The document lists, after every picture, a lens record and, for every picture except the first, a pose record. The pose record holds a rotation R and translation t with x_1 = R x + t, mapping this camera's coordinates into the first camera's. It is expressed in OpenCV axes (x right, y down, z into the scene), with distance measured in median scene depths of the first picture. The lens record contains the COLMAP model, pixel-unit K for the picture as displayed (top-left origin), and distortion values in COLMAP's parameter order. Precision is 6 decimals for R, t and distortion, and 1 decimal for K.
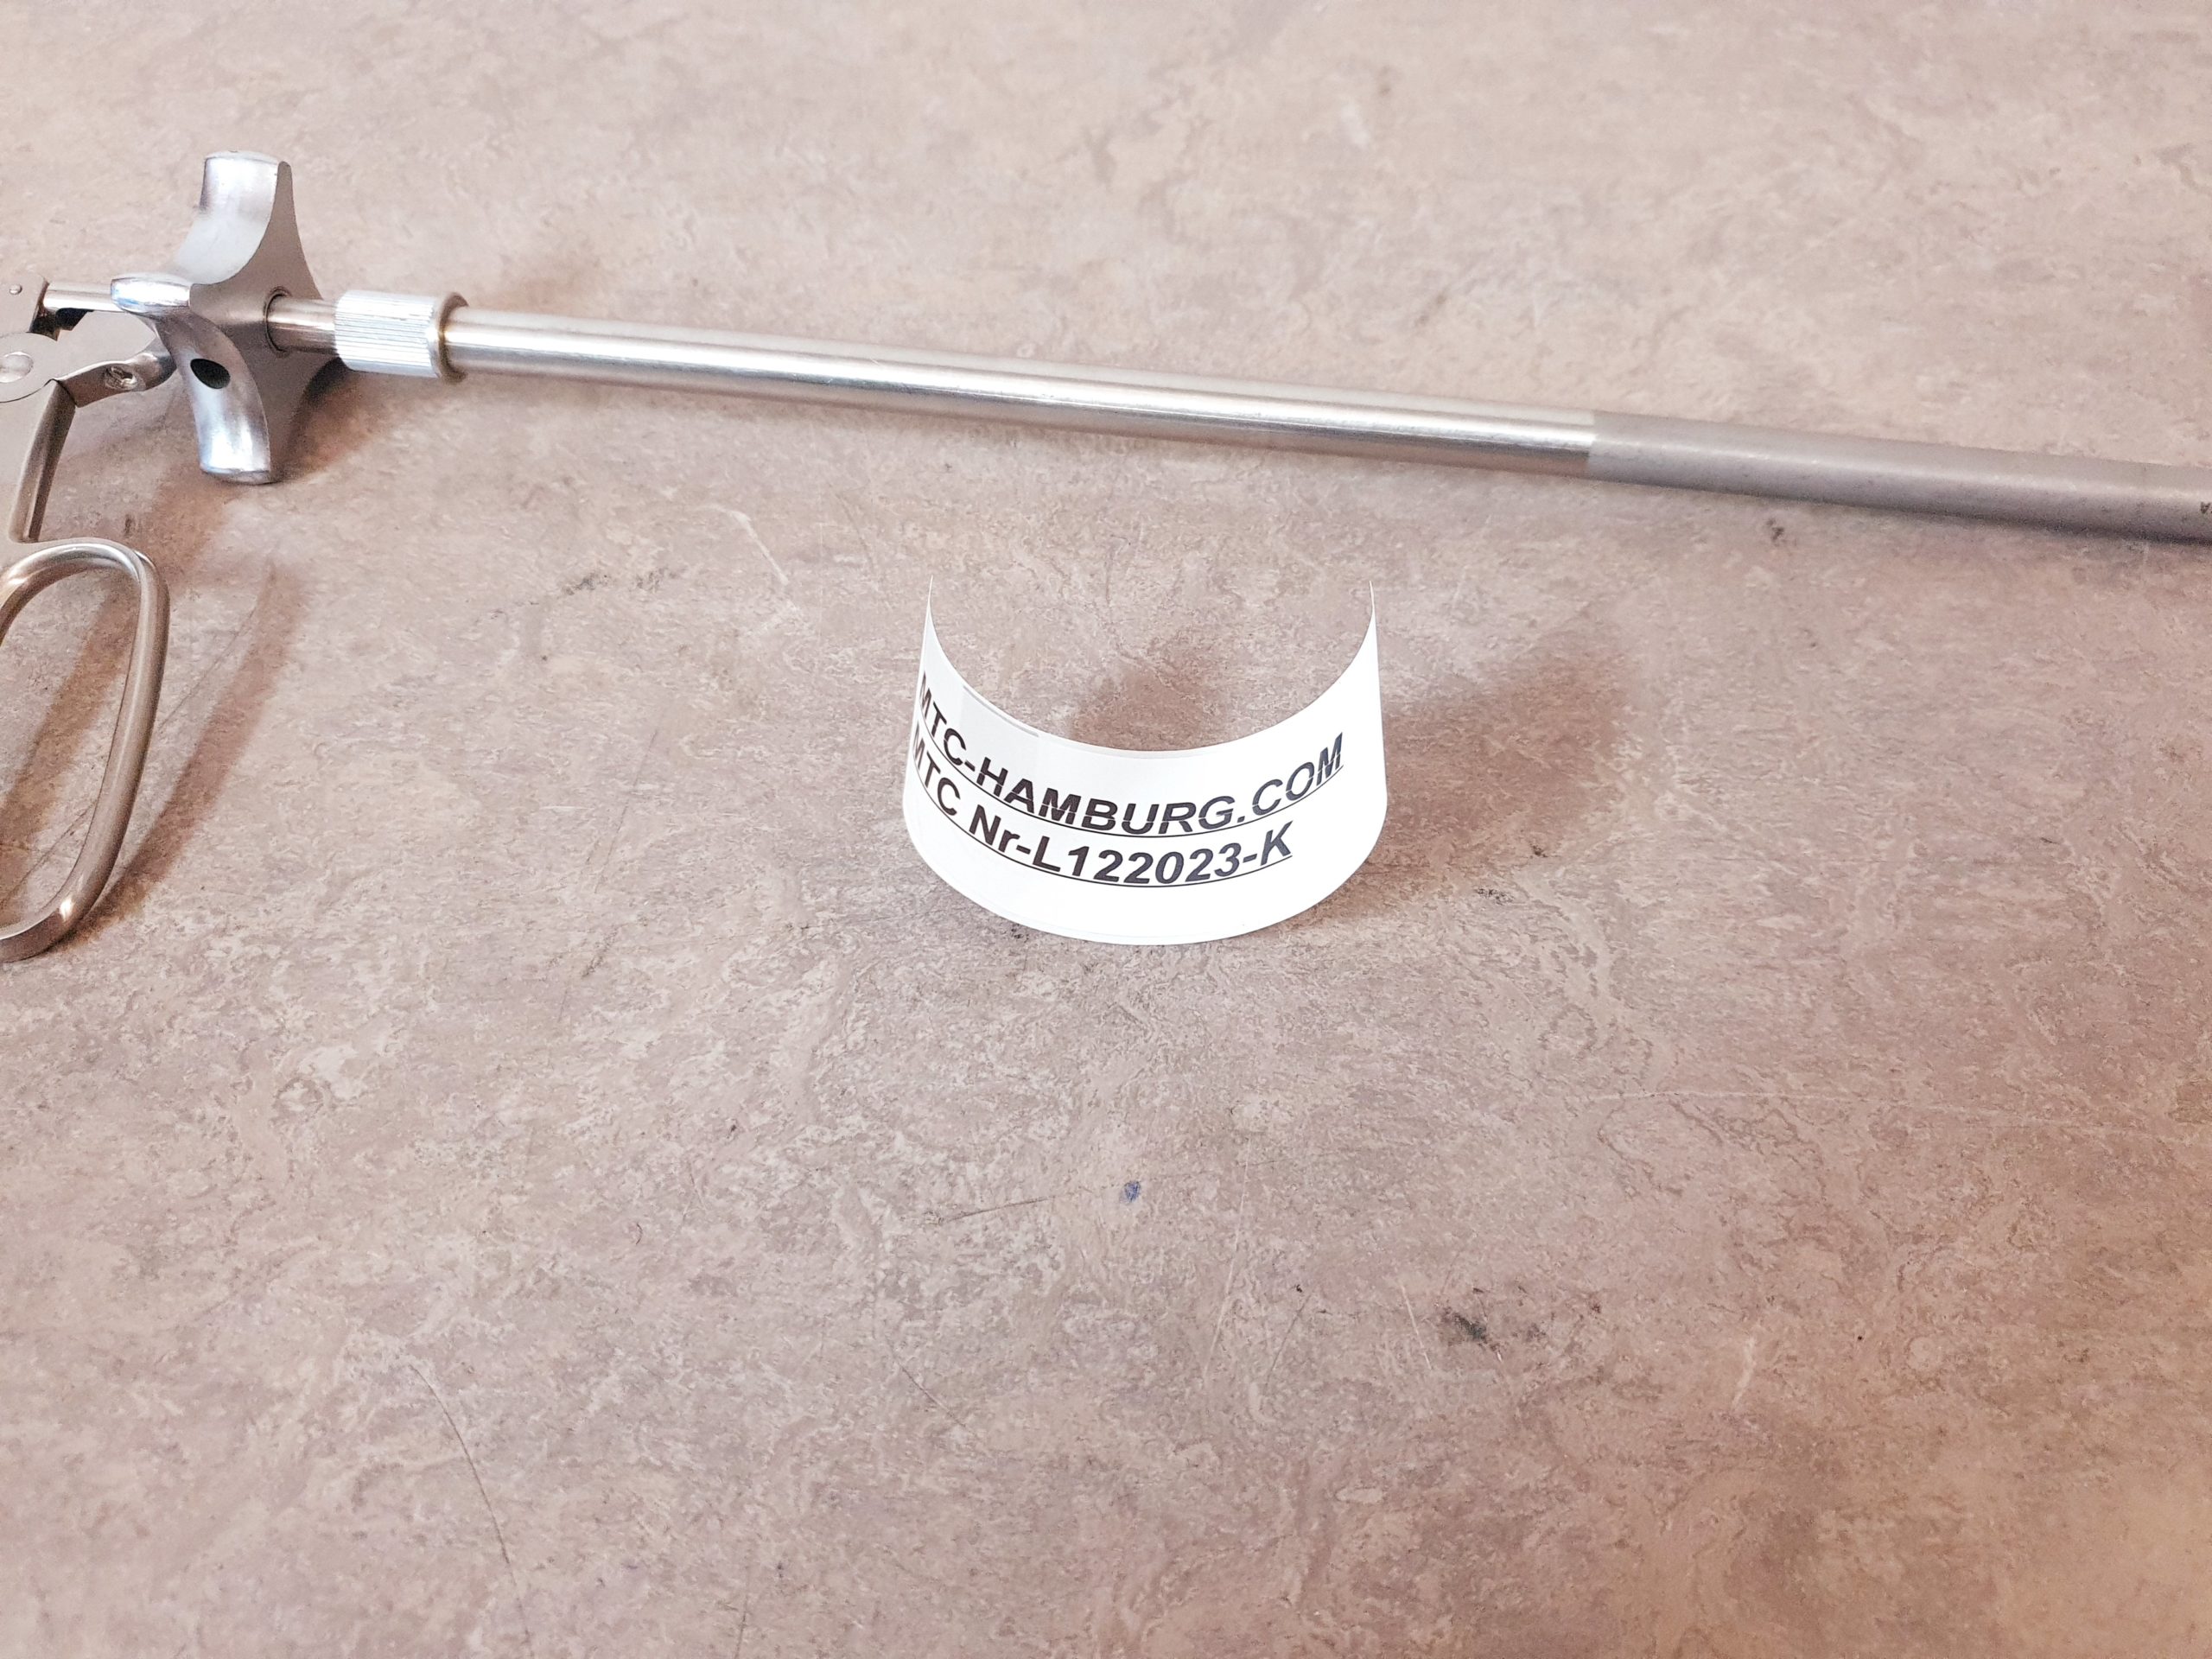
lens RADIAL K [[1649.3, 0, 1106.0], [0, 1649.3, 829.5], [0, 0, 1]] dist [-0.046757, 0.058172]
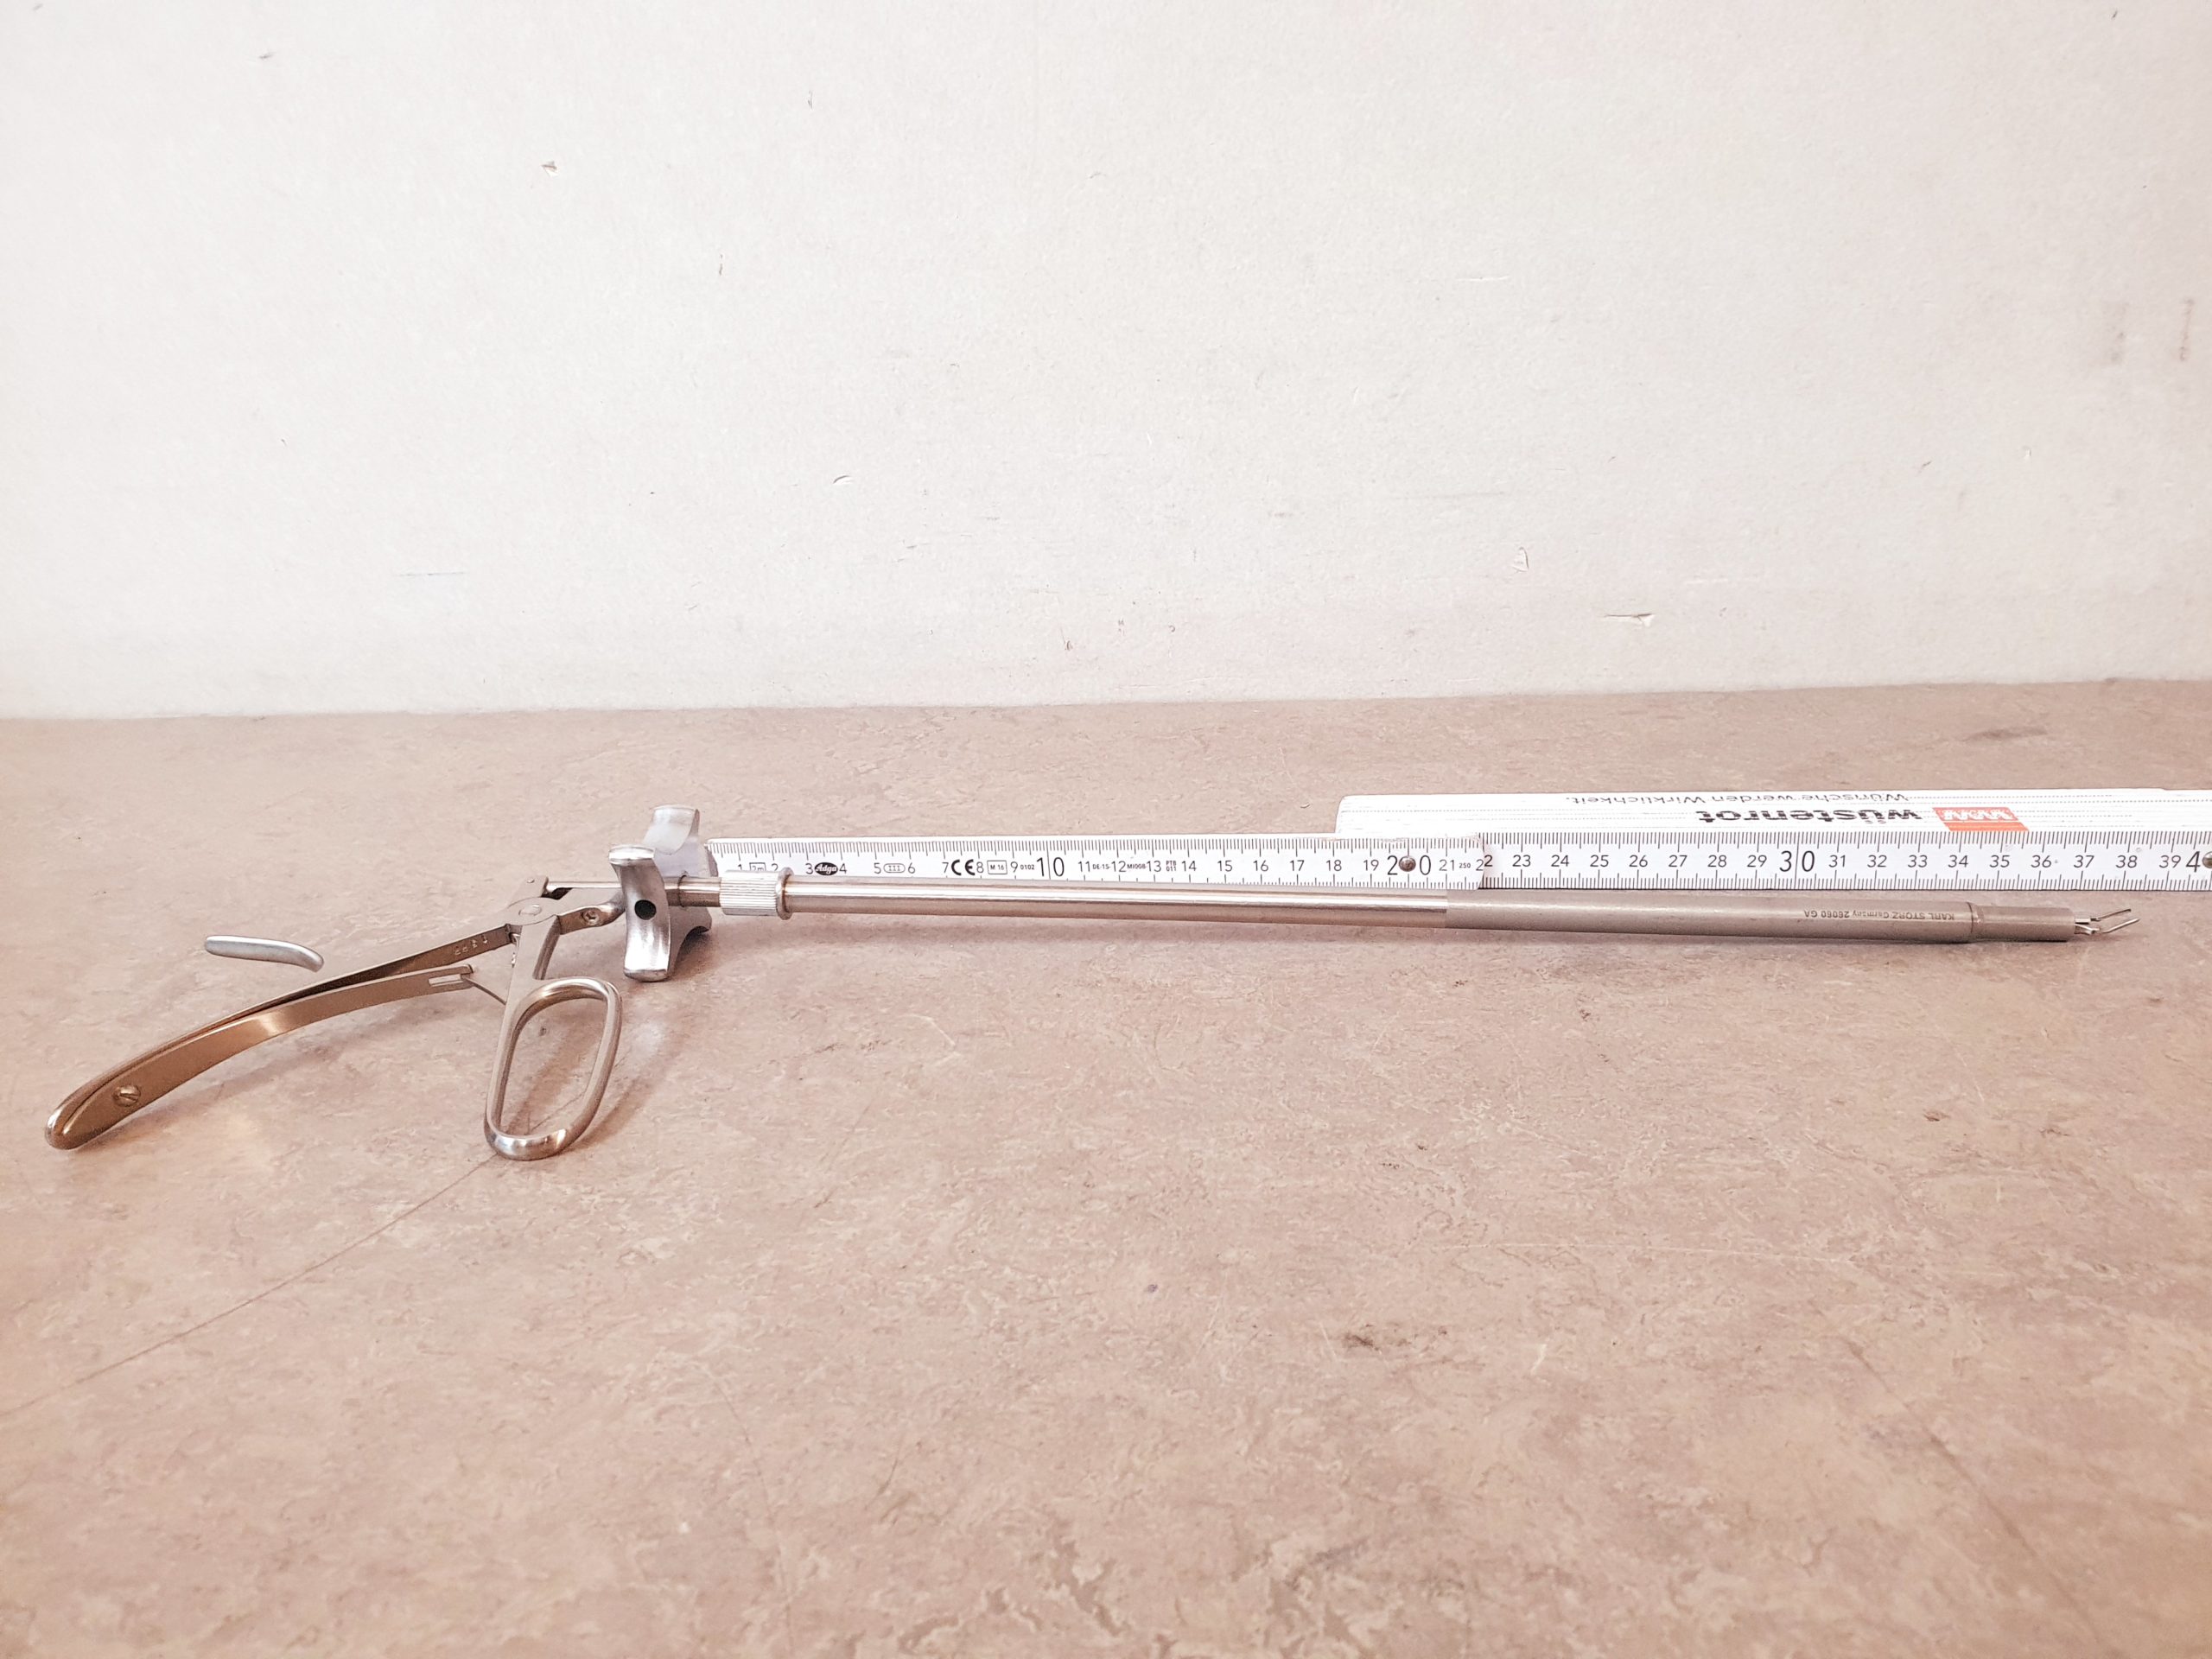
lens RADIAL K [[1639.7, 0, 1113.7], [0, 1639.7, 827.2], [0, 0, 1]] dist [-0.003623, -0.034129]
pose [[0.997799, -0.012616, -0.065101, 0.090866], [-0.025709, 0.831353, -0.555149, 0.761017], [0.061126, 0.555601, 0.829199, -0.581059]]
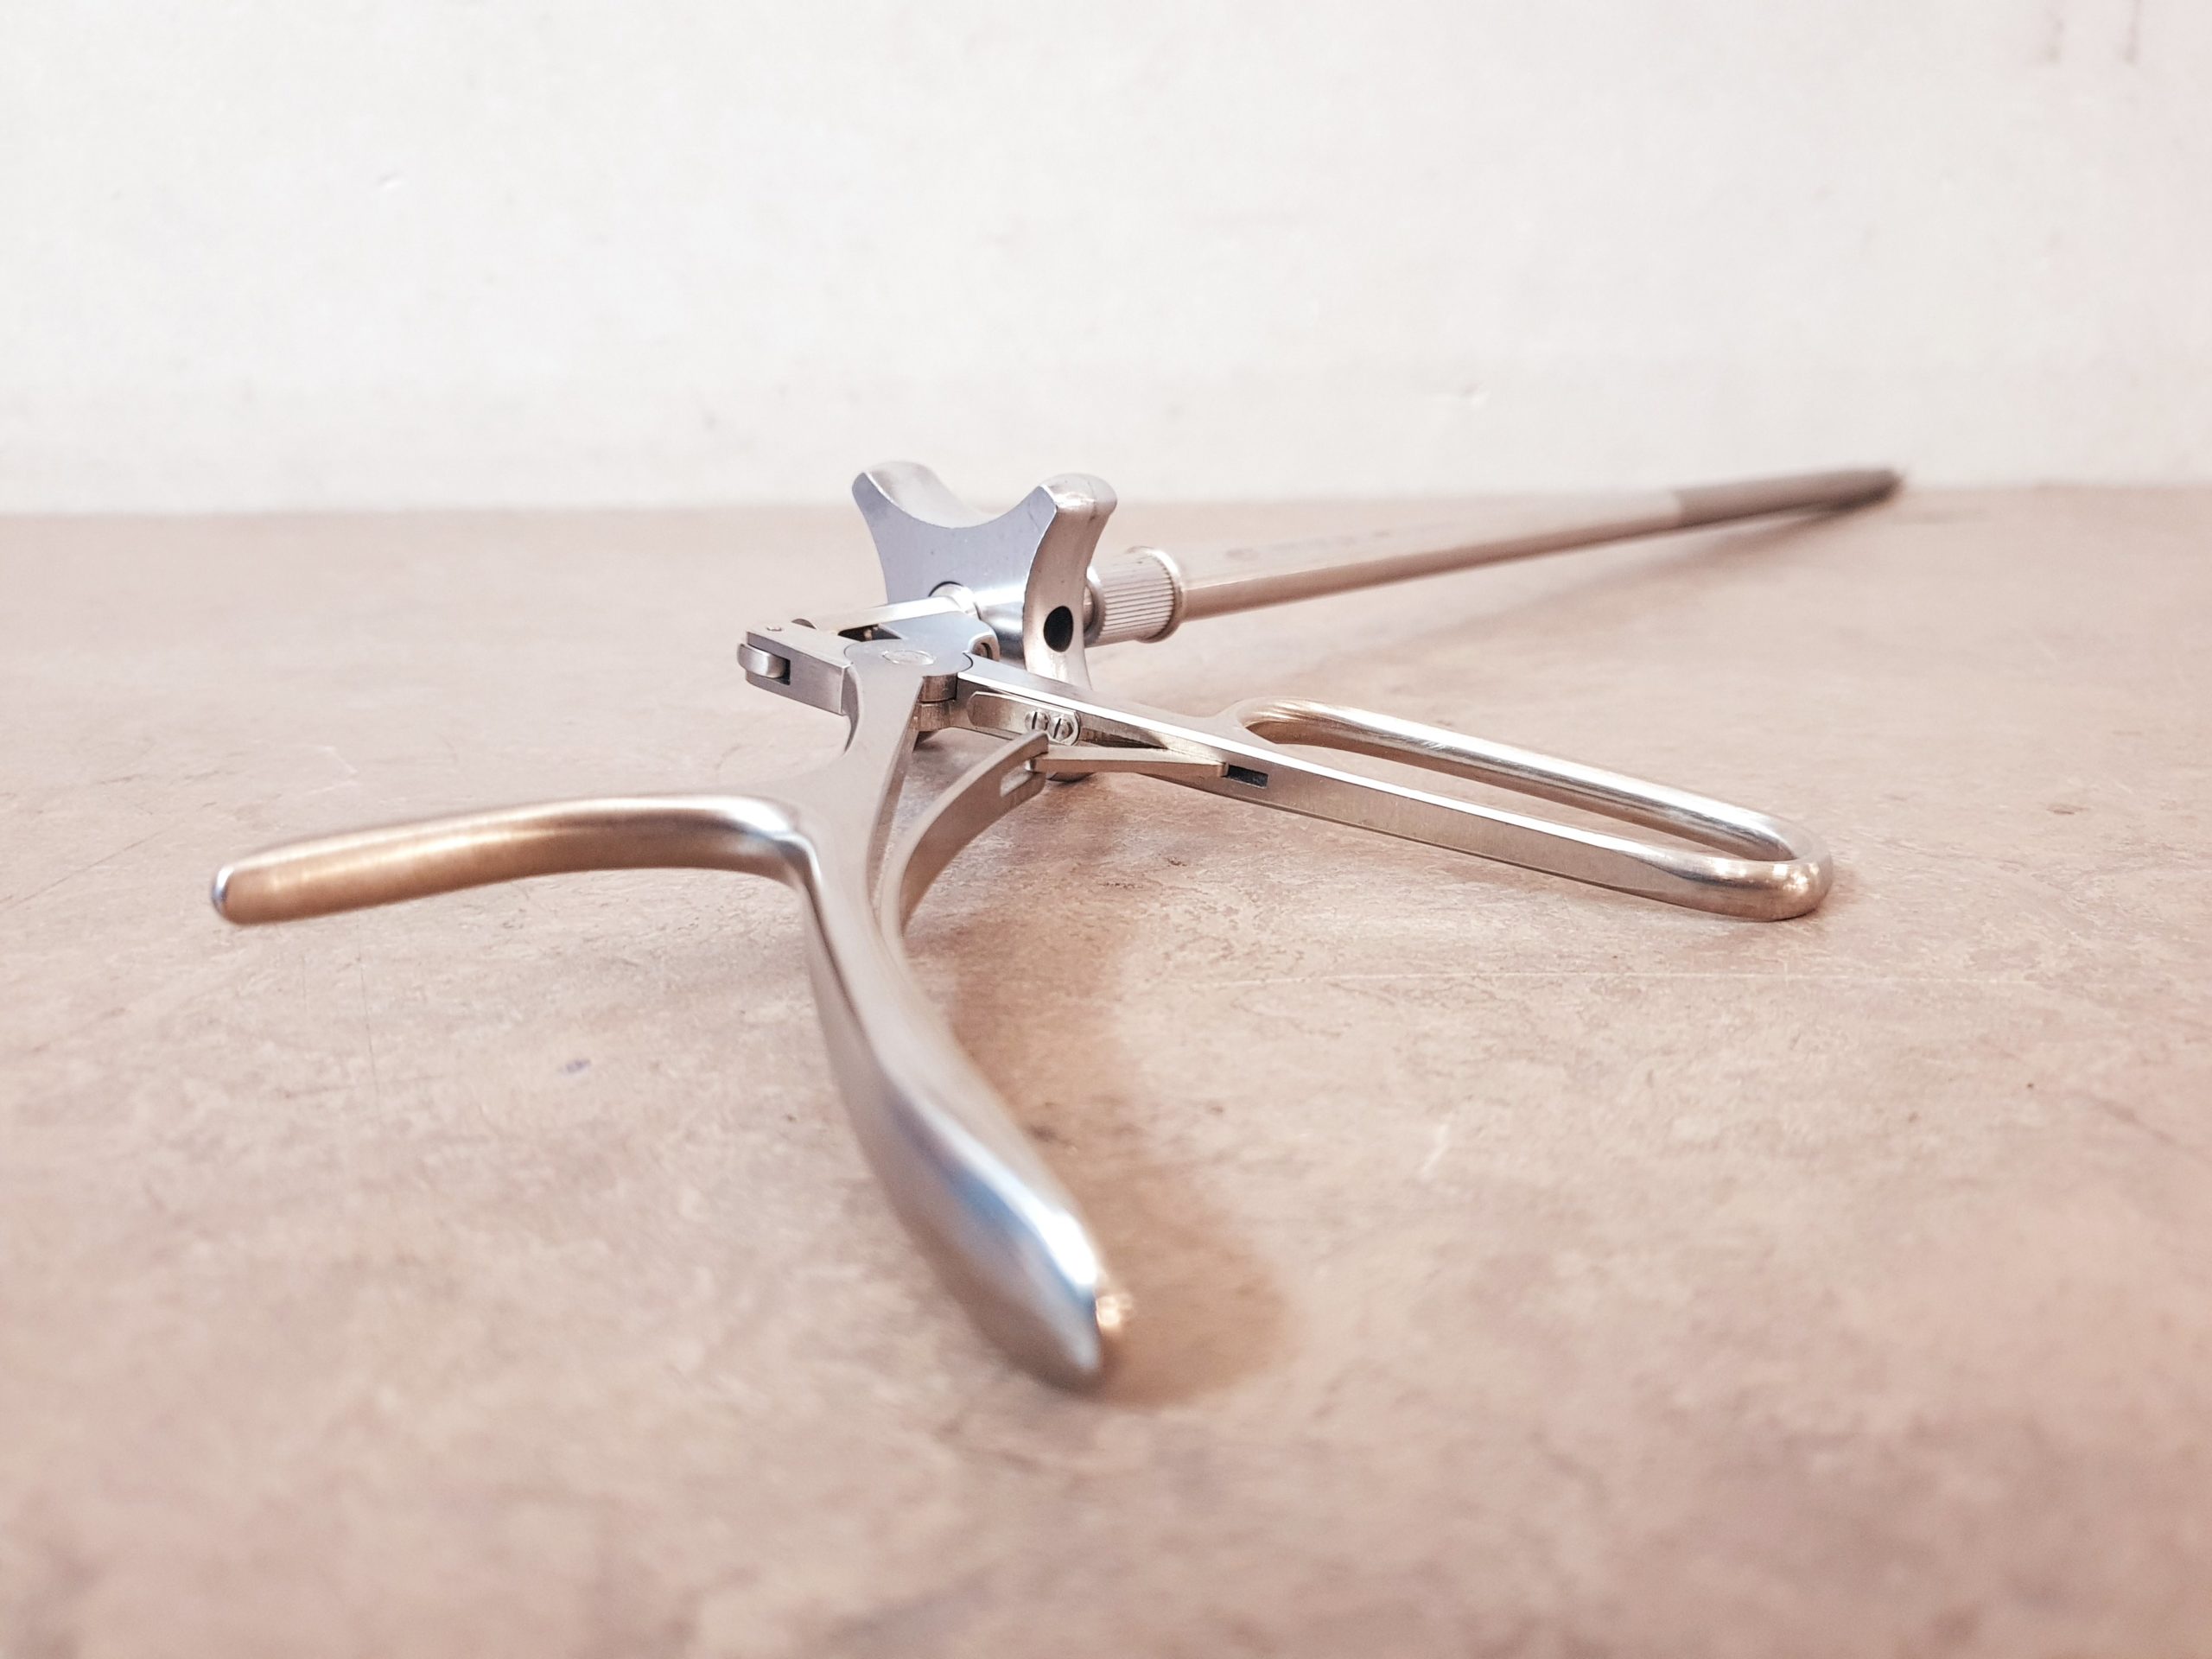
lens RADIAL K [[1734.0, 0, 1101.4], [0, 1734.0, 832.7], [0, 0, 1]] dist [-0.001695, -0.047255]
pose [[0.997626, -0.010568, 0.068048, 0.199930], [0.048544, 0.808800, -0.586077, 0.614607], [-0.048843, 0.587989, 0.807393, 0.343726]]
